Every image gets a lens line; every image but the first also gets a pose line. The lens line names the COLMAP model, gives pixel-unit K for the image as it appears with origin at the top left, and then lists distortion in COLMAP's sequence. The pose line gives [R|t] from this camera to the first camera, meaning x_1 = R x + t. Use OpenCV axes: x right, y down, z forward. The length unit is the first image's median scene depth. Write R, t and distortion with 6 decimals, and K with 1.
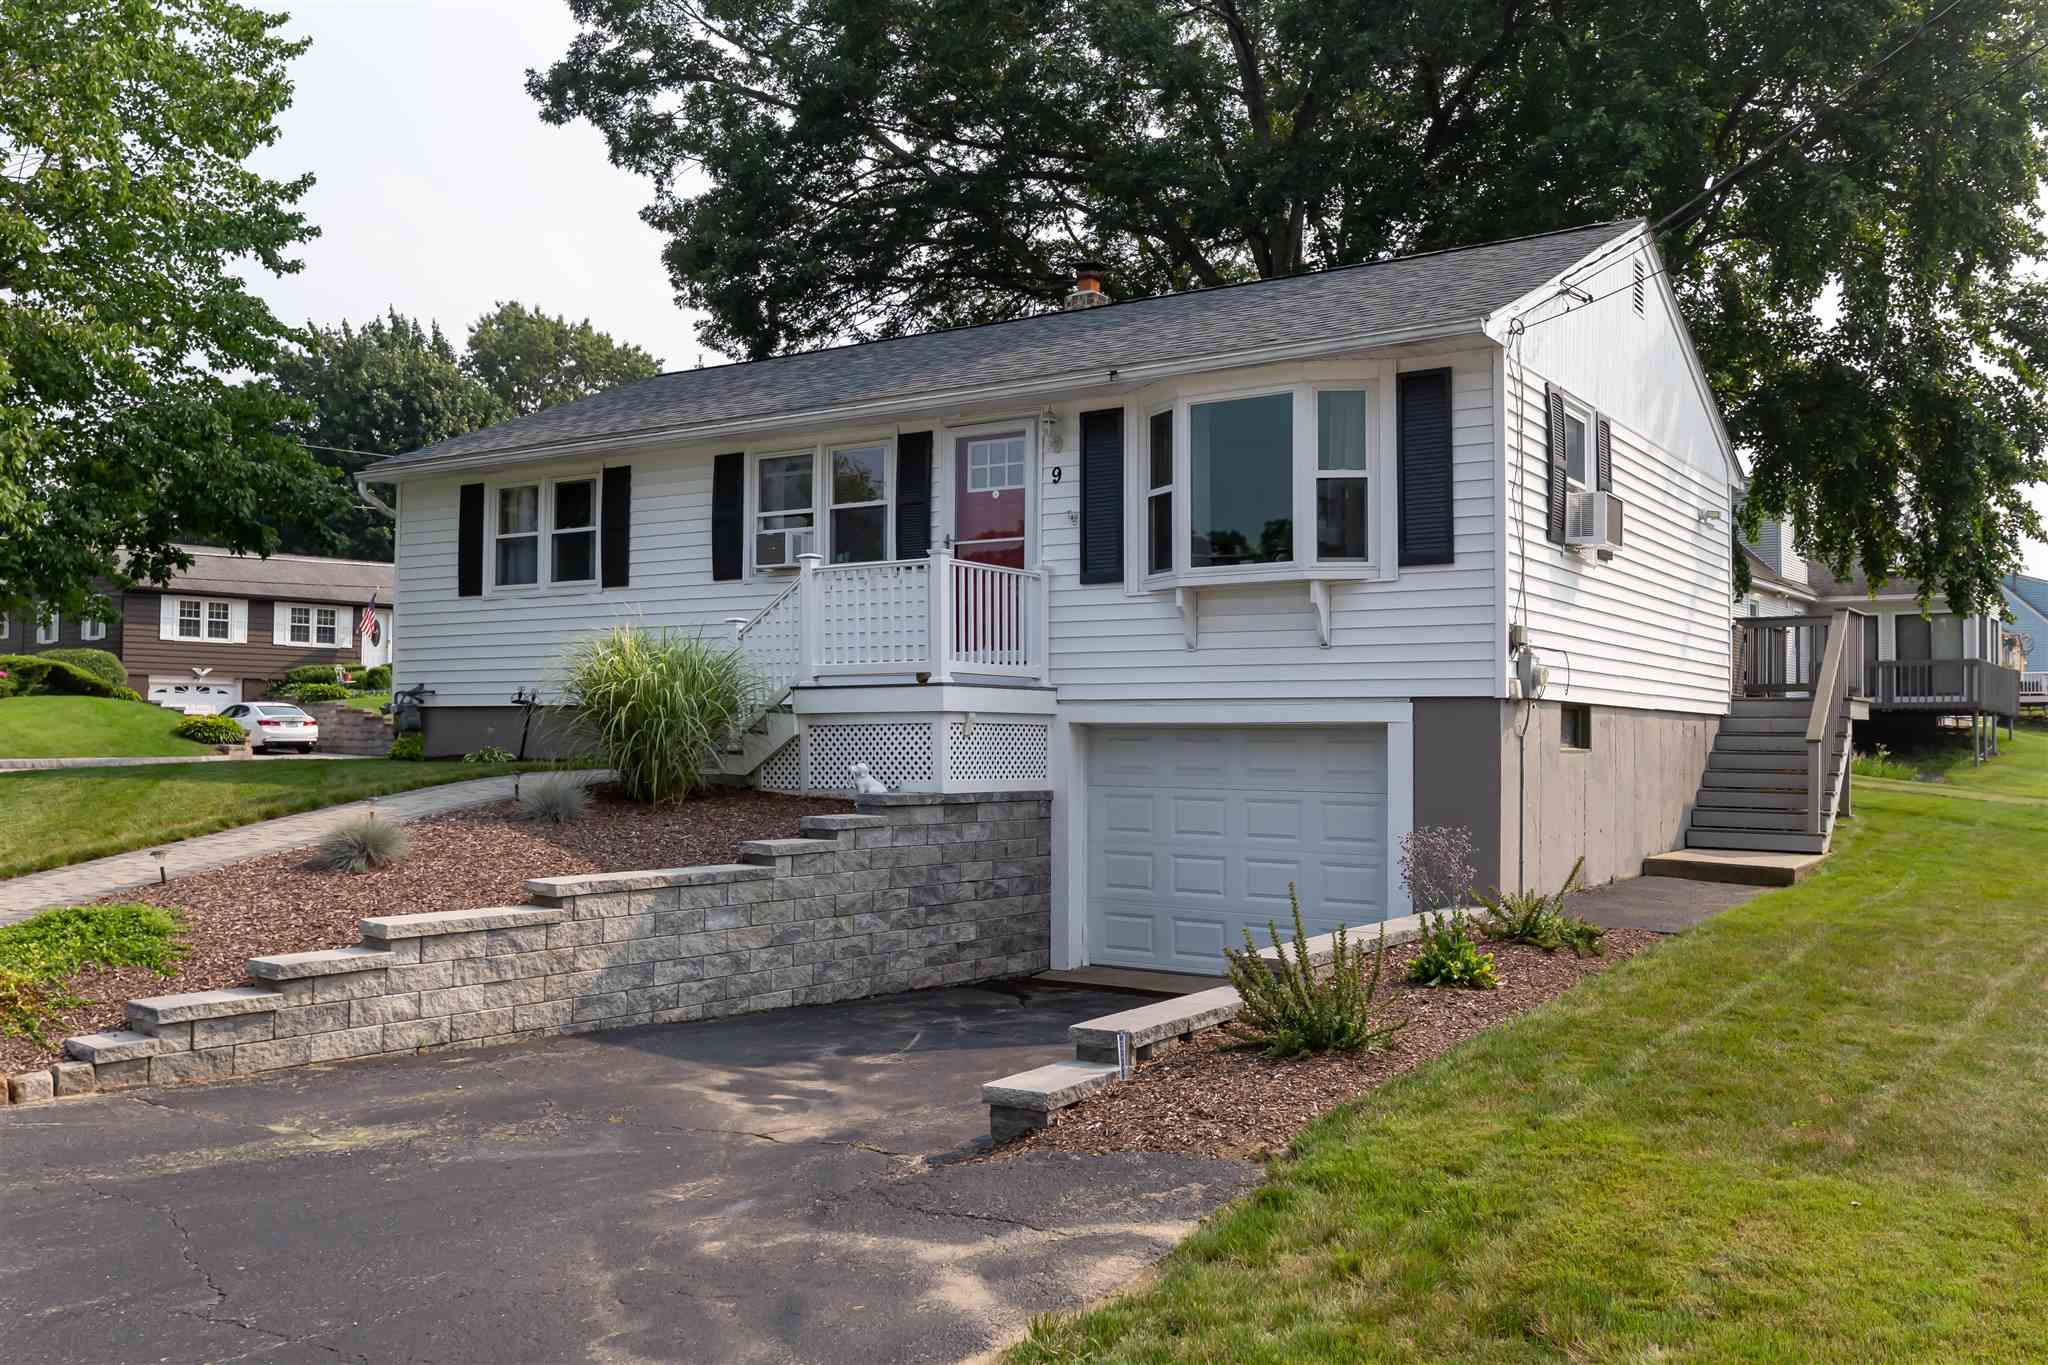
lens RADIAL K [[1756.7, 0, 1027.1], [0, 1756.7, 689.9], [0, 0, 1]] dist [-0.015138, 0.005176]
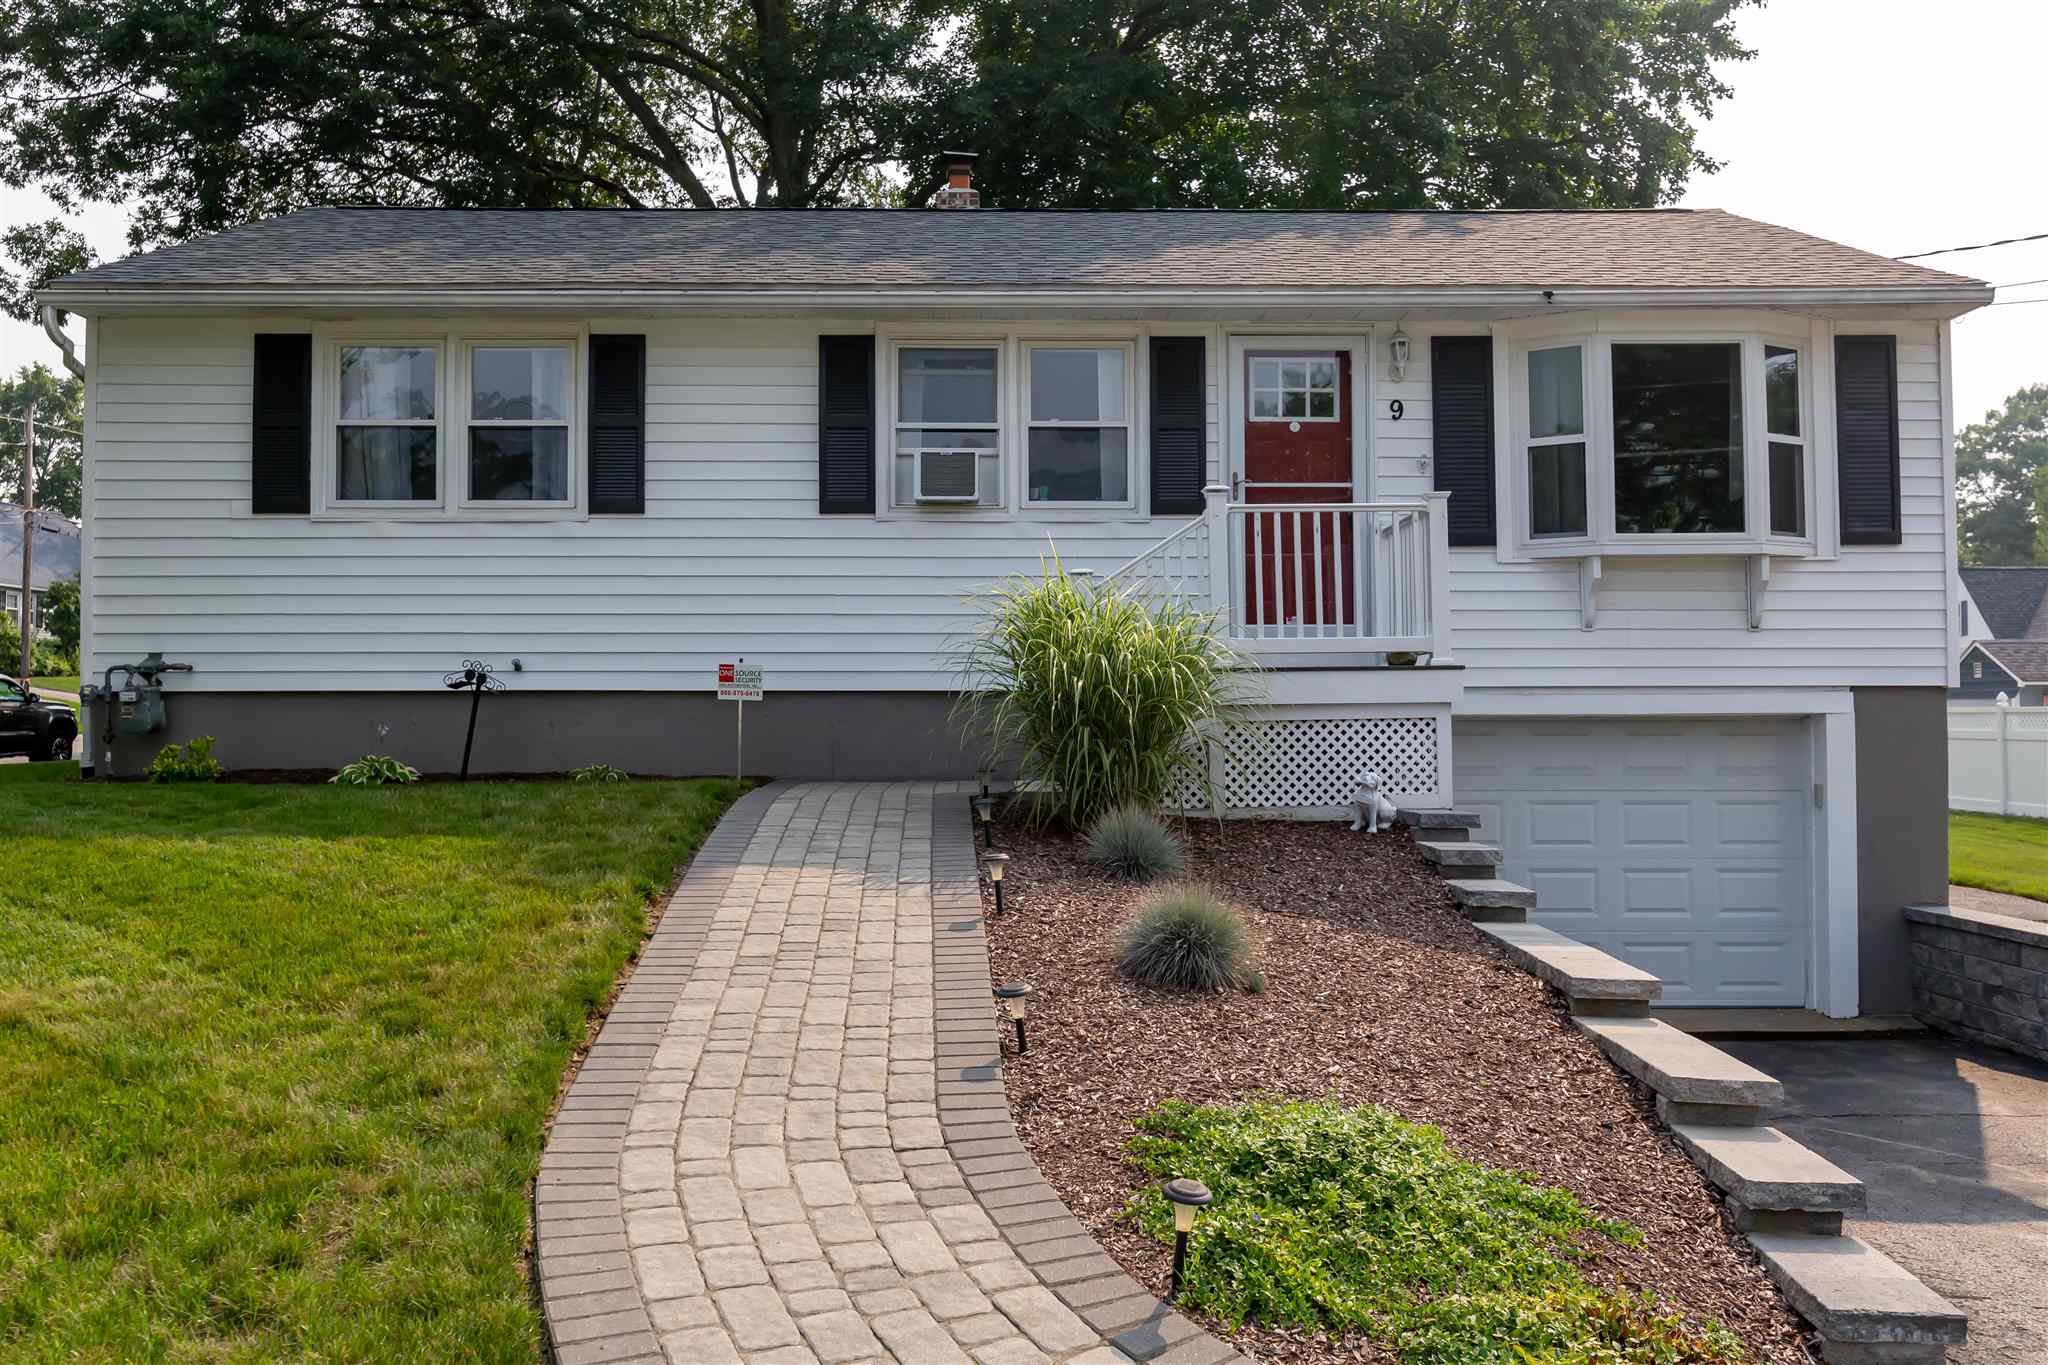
lens RADIAL K [[1756.7, 0, 1023.6], [0, 1756.7, 676.3], [0, 0, 1]] dist [-0.015138, 0.005176]
pose [[0.814383, 0.007003, 0.580285, -0.565865], [-0.008035, 0.999967, -0.000790, 0.002718], [-0.580272, -0.004019, 0.814413, 0.418604]]
